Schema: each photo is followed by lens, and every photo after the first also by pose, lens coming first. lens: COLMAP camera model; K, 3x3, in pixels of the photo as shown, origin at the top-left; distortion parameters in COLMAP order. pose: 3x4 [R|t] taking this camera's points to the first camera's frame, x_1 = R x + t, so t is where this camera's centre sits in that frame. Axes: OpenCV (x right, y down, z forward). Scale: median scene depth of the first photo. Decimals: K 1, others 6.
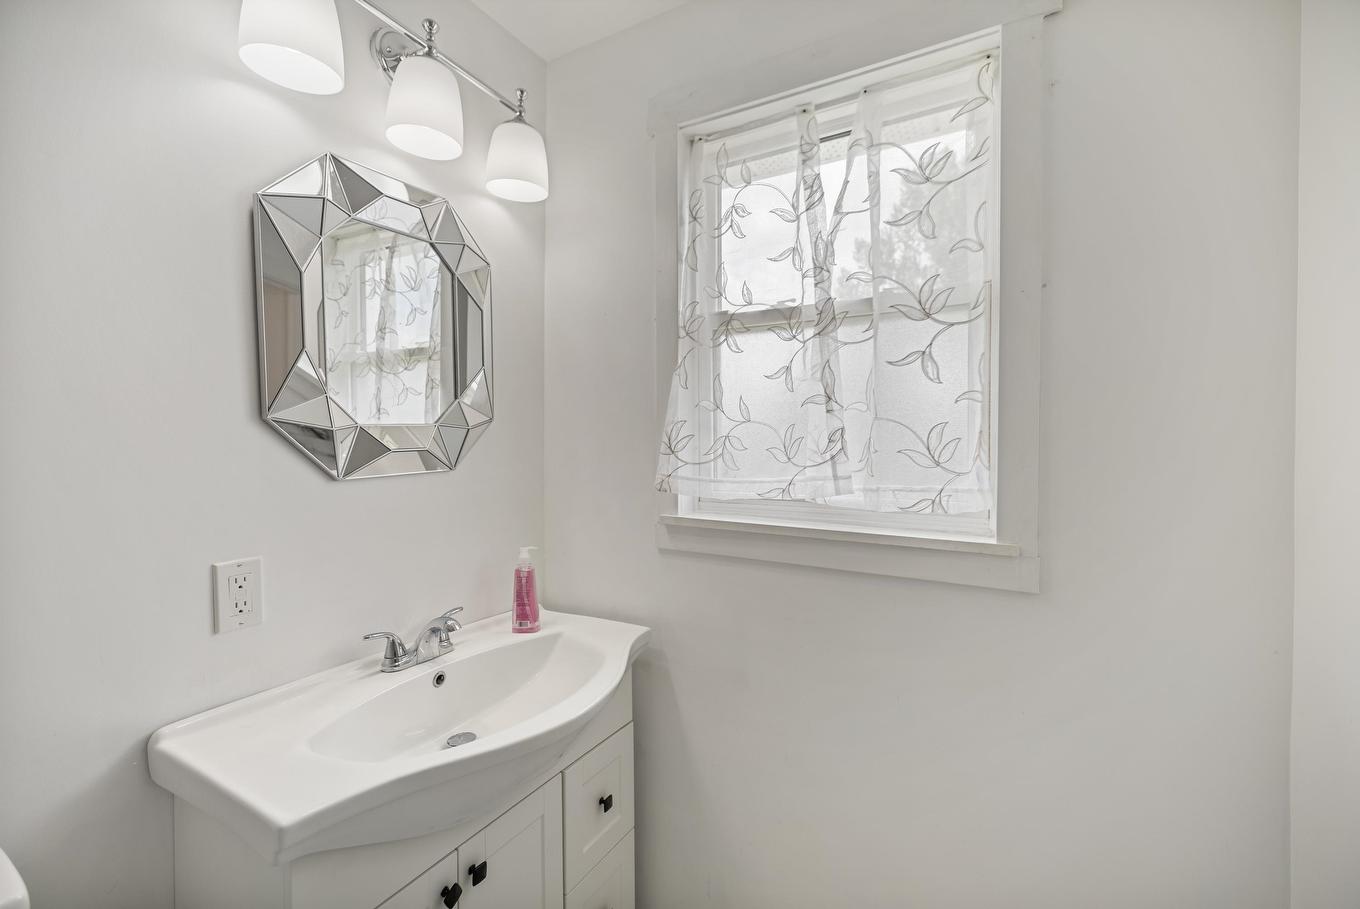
lens RADIAL K [[592.4, 0, 680.7], [0, 592.4, 450.9], [0, 0, 1]] dist [-0.001500, -0.000342]
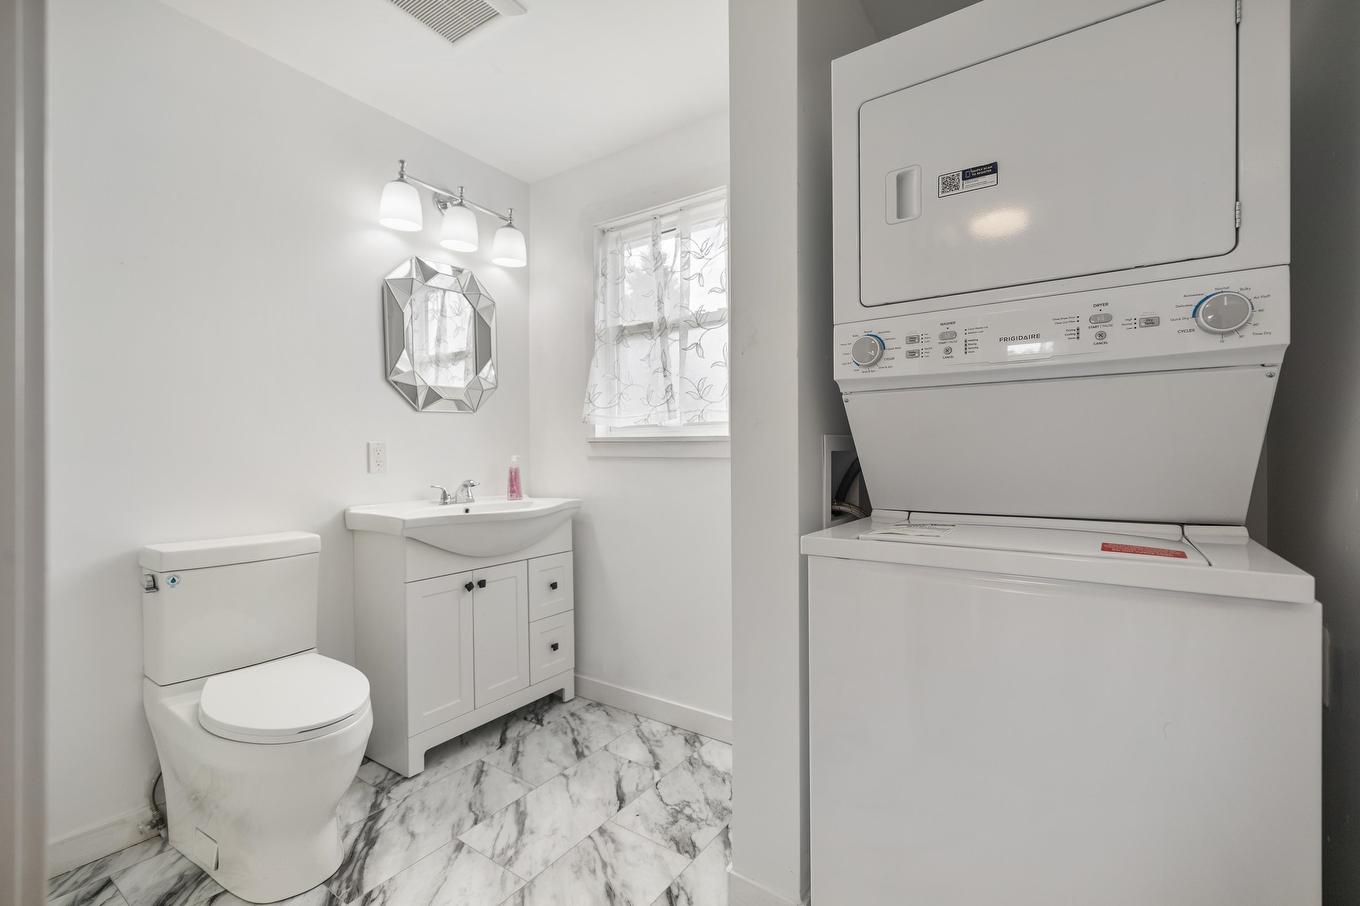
lens RADIAL K [[592.4, 0, 680.7], [0, 592.4, 455.4], [0, 0, 1]] dist [-0.001500, -0.000342]
pose [[0.996930, -0.007745, -0.077912, 0.430128], [0.006990, 0.999926, -0.009958, 0.199312], [0.077984, 0.009383, 0.996910, -0.861923]]
